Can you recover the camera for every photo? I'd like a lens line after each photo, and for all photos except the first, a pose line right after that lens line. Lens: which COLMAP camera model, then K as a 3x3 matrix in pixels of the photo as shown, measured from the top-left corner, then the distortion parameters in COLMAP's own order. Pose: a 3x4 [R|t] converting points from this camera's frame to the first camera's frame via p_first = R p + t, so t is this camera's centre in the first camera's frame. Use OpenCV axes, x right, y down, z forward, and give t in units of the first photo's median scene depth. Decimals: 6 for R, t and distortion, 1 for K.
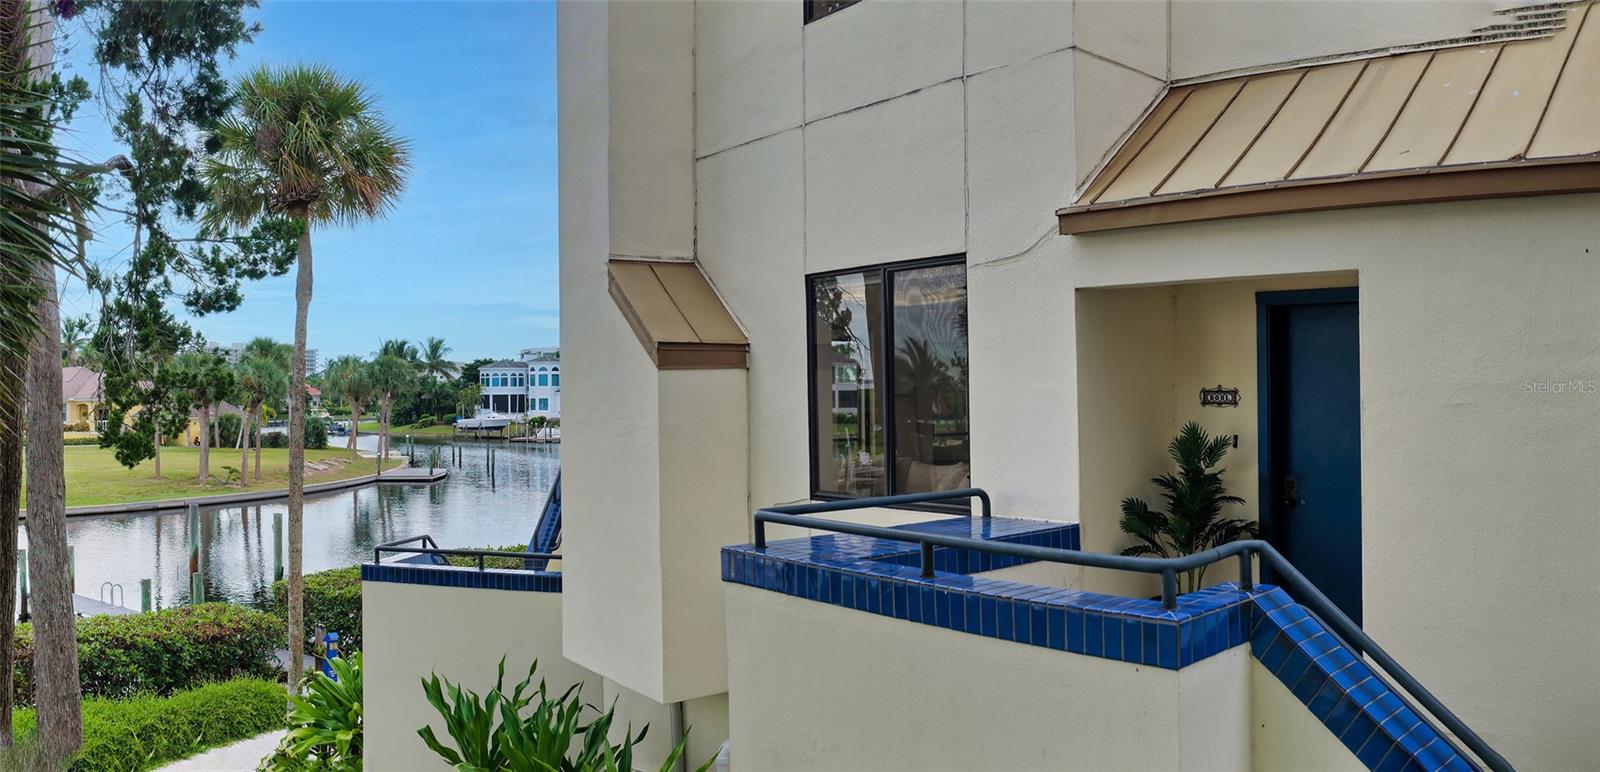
lens RADIAL K [[1188.6, 0, 804.8], [0, 1188.6, 386.1], [0, 0, 1]] dist [0.009172, 0.000456]
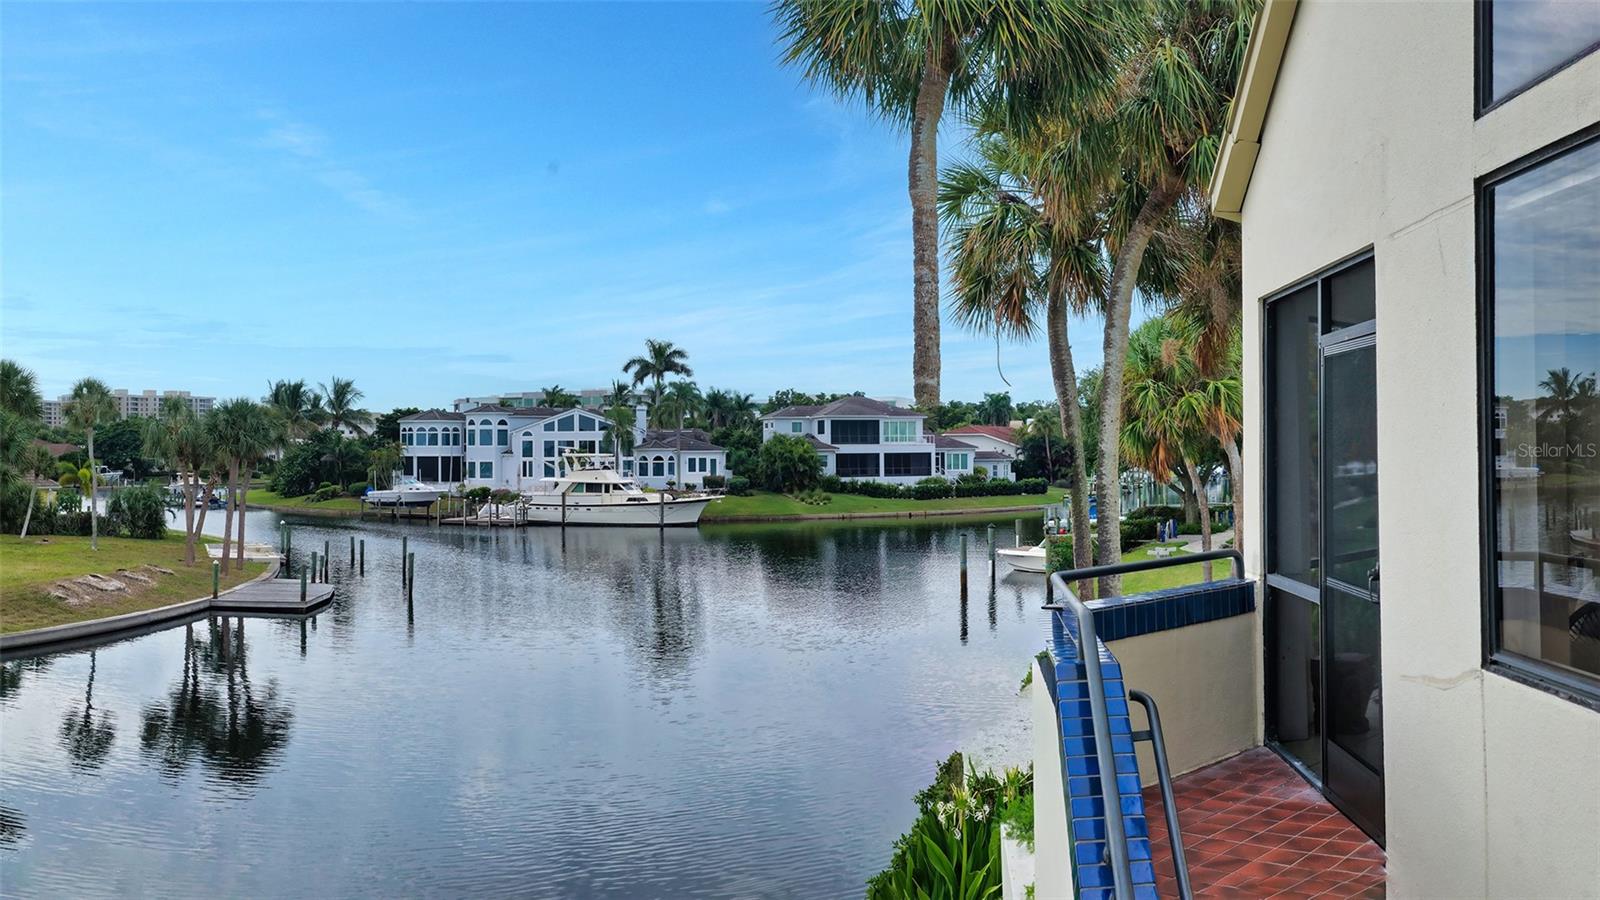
lens RADIAL K [[1337.3, 0, 795.6], [0, 1337.3, 449.6], [0, 0, 1]] dist [-0.004568, 0.010579]
pose [[0.999843, 0.008840, 0.015351, -0.040682], [-0.008889, 0.999956, 0.003137, -0.001748], [-0.015323, -0.003273, 0.999877, 0.167578]]
